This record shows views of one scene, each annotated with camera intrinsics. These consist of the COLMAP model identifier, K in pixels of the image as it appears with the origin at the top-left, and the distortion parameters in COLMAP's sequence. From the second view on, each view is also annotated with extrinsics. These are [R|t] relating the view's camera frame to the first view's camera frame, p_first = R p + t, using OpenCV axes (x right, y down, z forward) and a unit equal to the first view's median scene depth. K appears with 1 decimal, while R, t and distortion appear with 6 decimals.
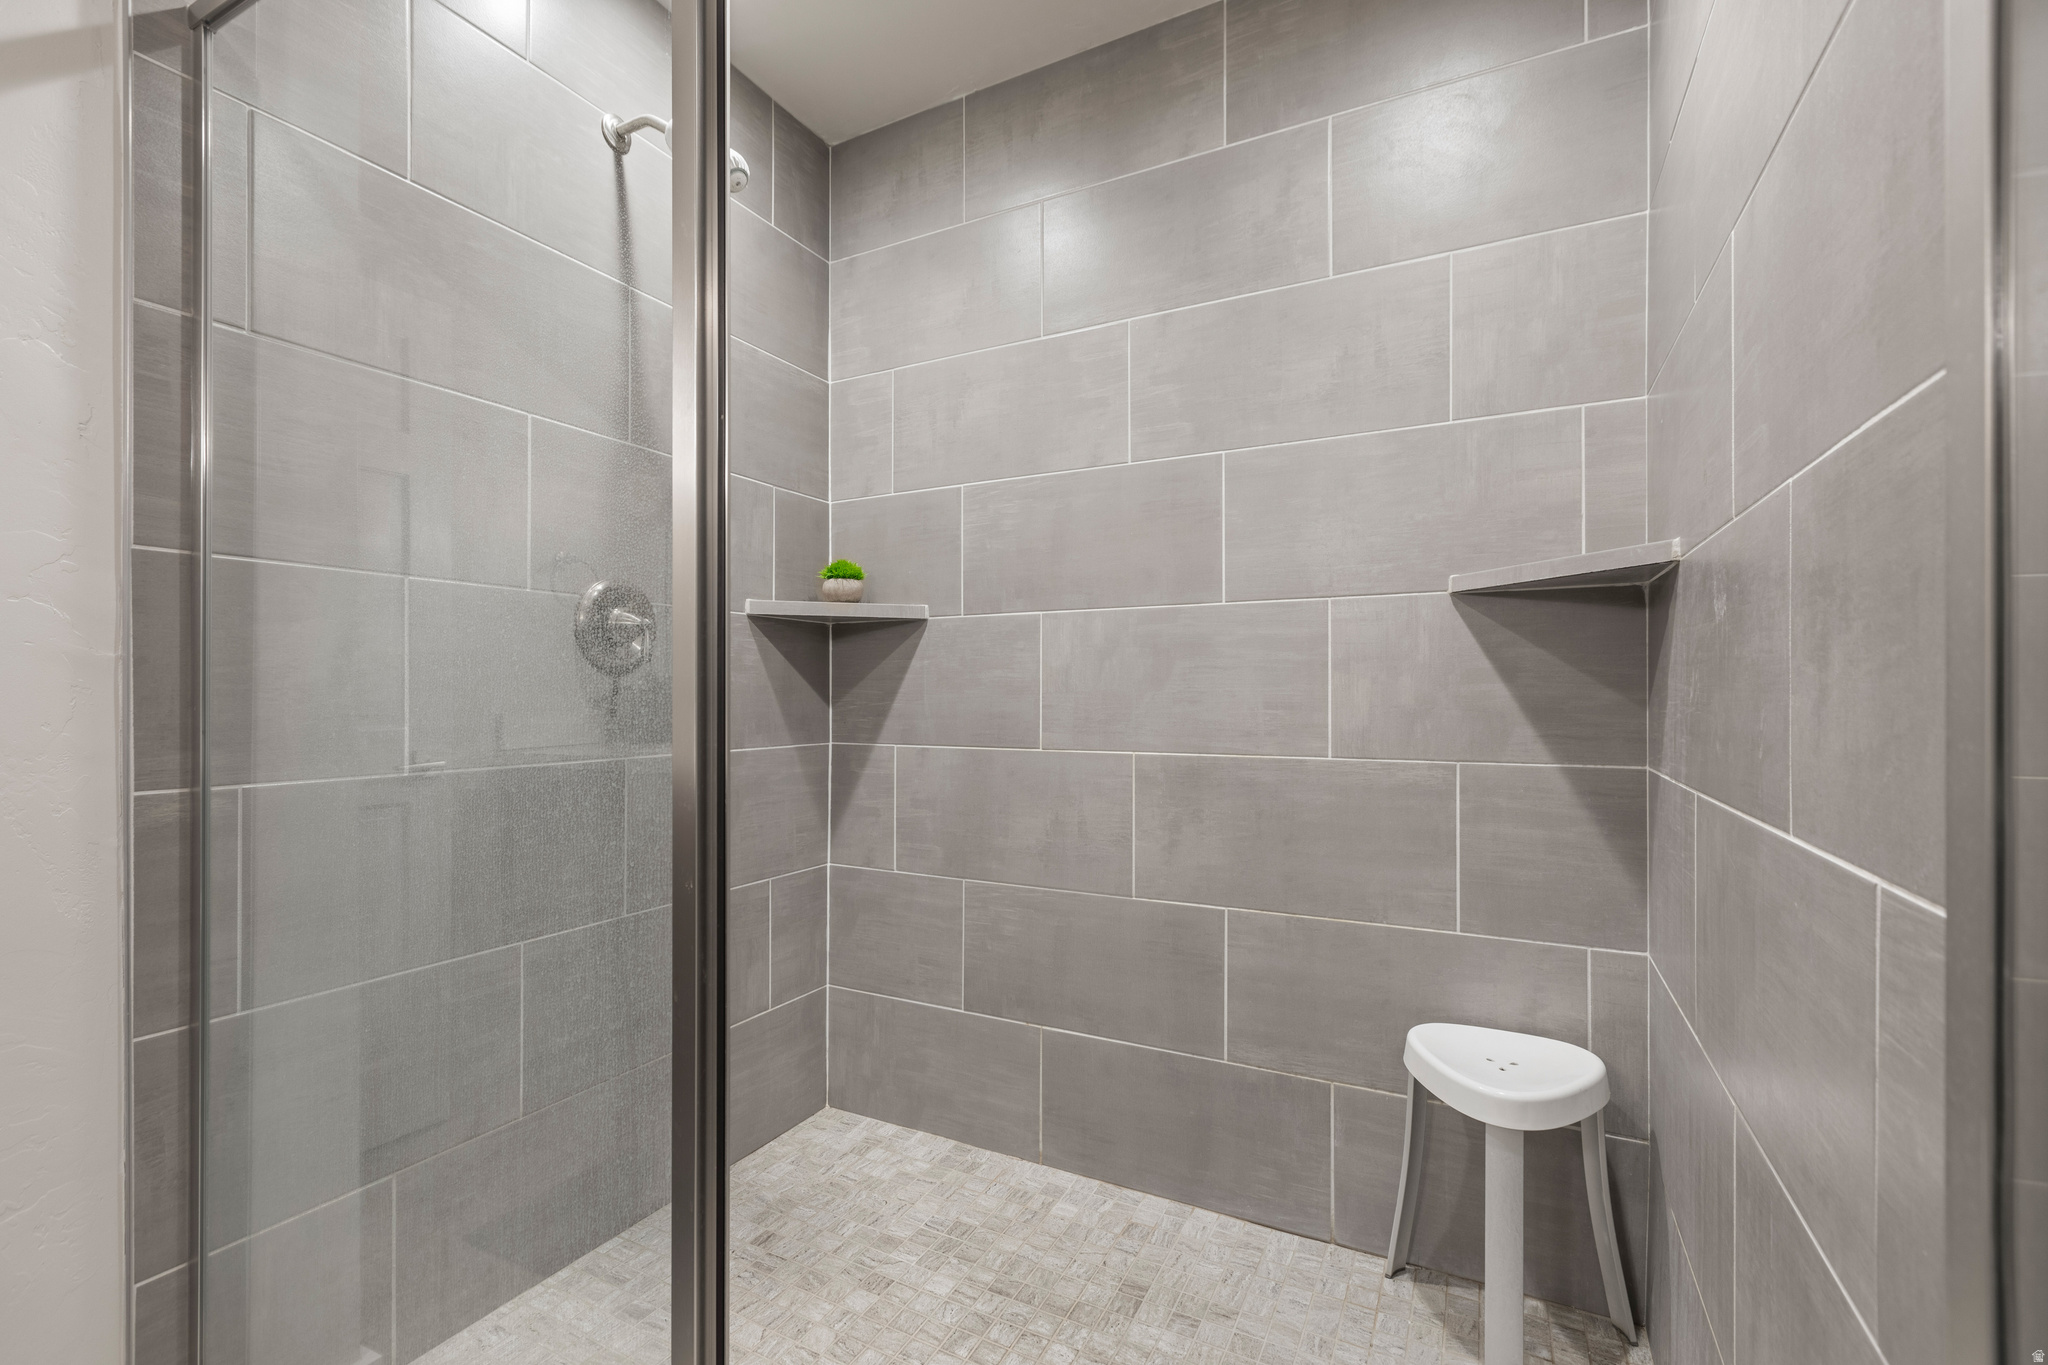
lens RADIAL K [[928.0, 0, 1012.4], [0, 928.0, 695.9], [0, 0, 1]] dist [0.007011, -0.003216]
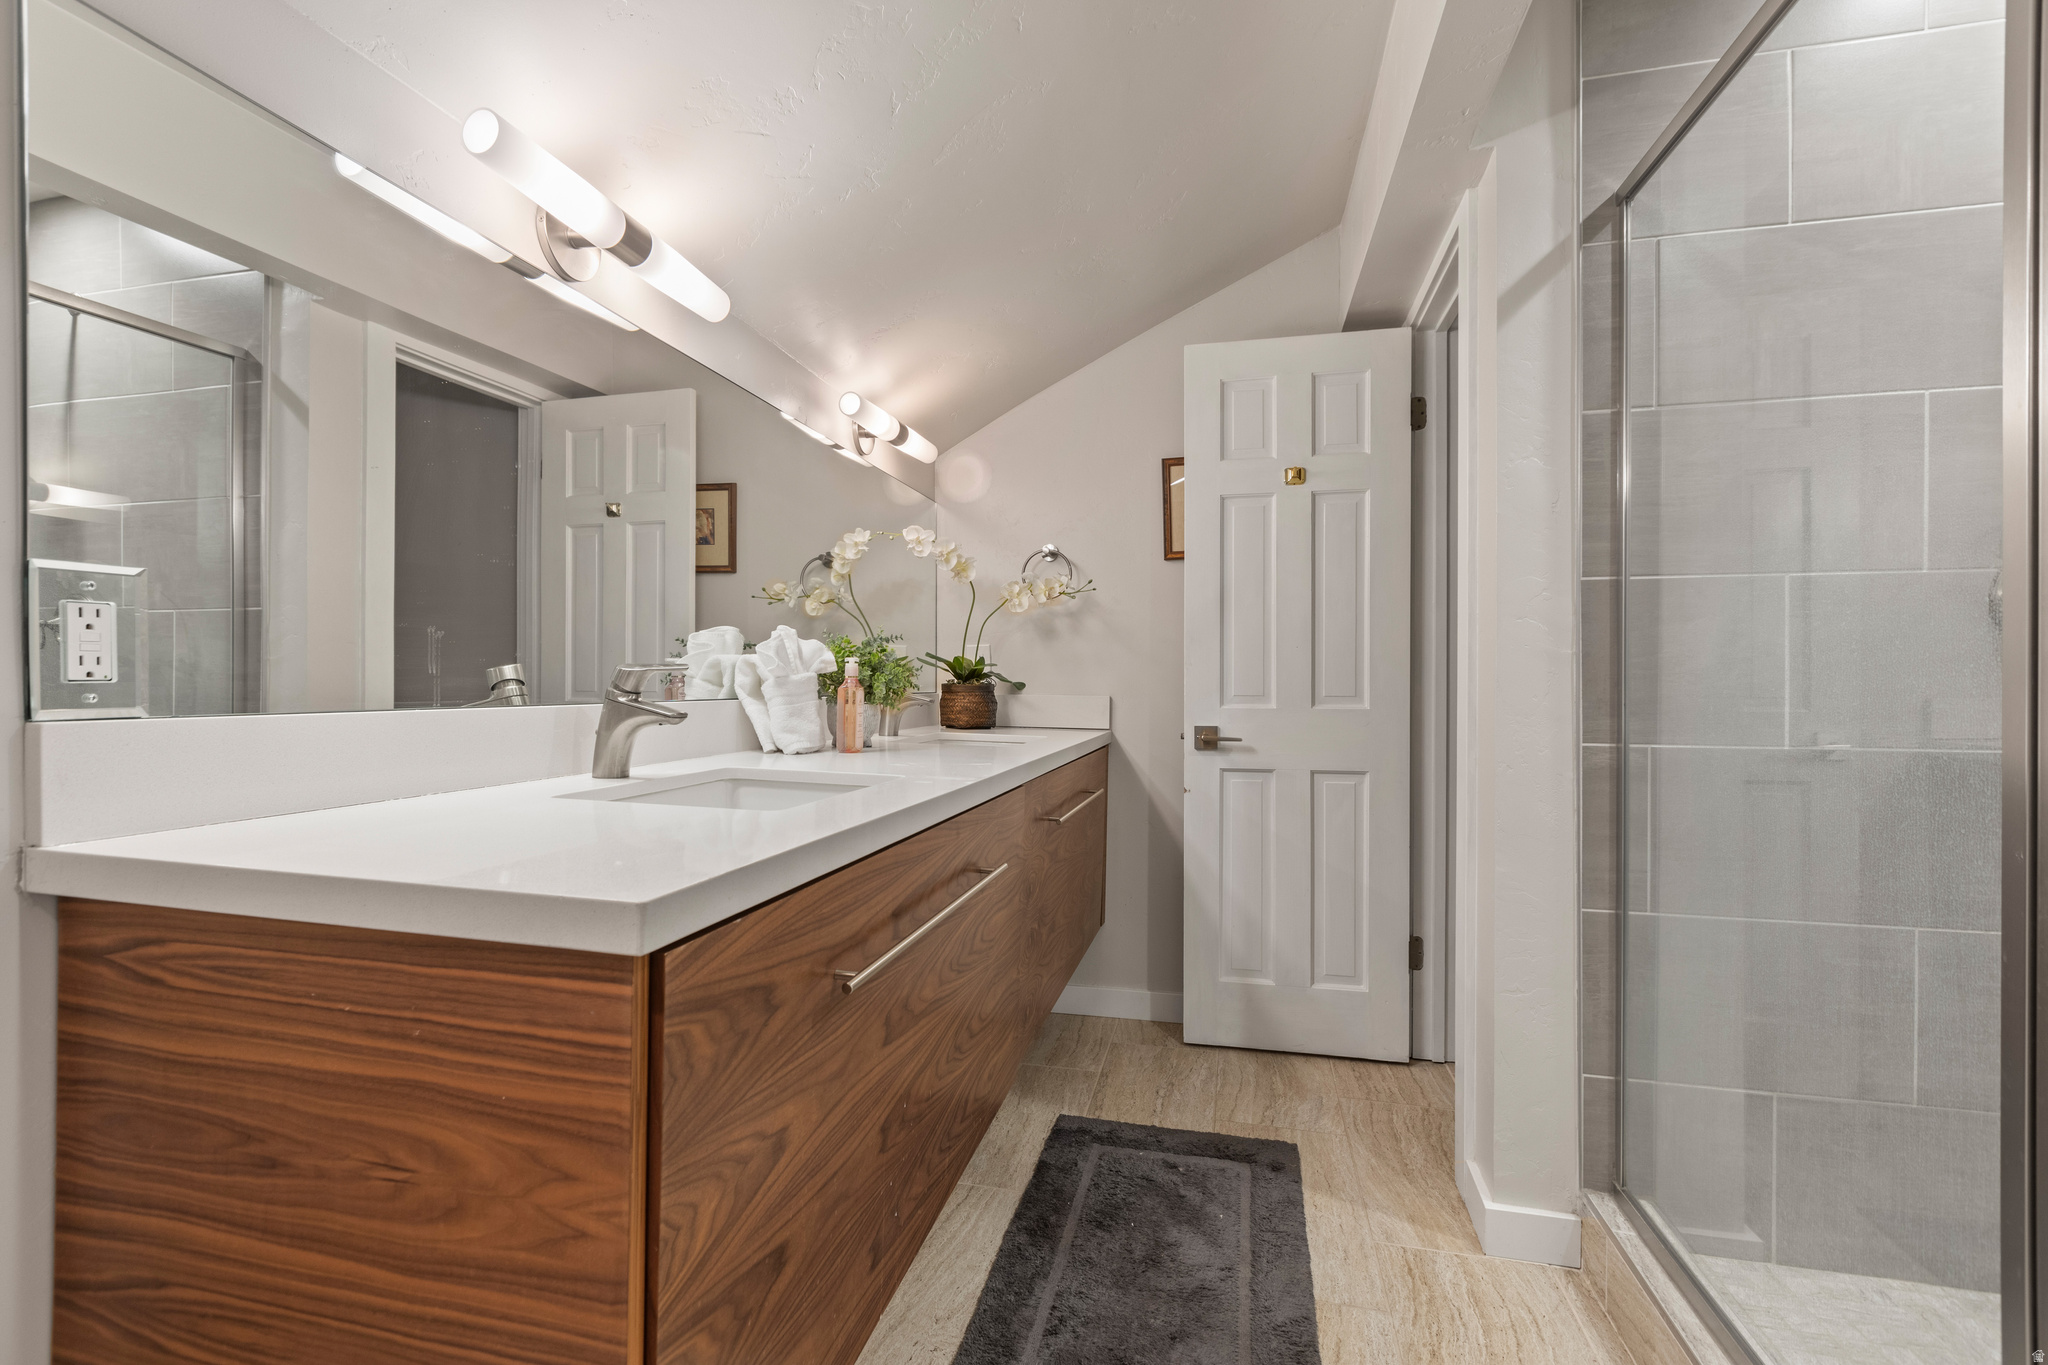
lens RADIAL K [[928.0, 0, 1018.1], [0, 928.0, 681.9], [0, 0, 1]] dist [0.007011, -0.003216]
pose [[0.261741, 0.002362, -0.965135, 0.242640], [0.000975, 0.999996, 0.002712, 0.000031], [0.965138, -0.001651, 0.261738, -0.246386]]
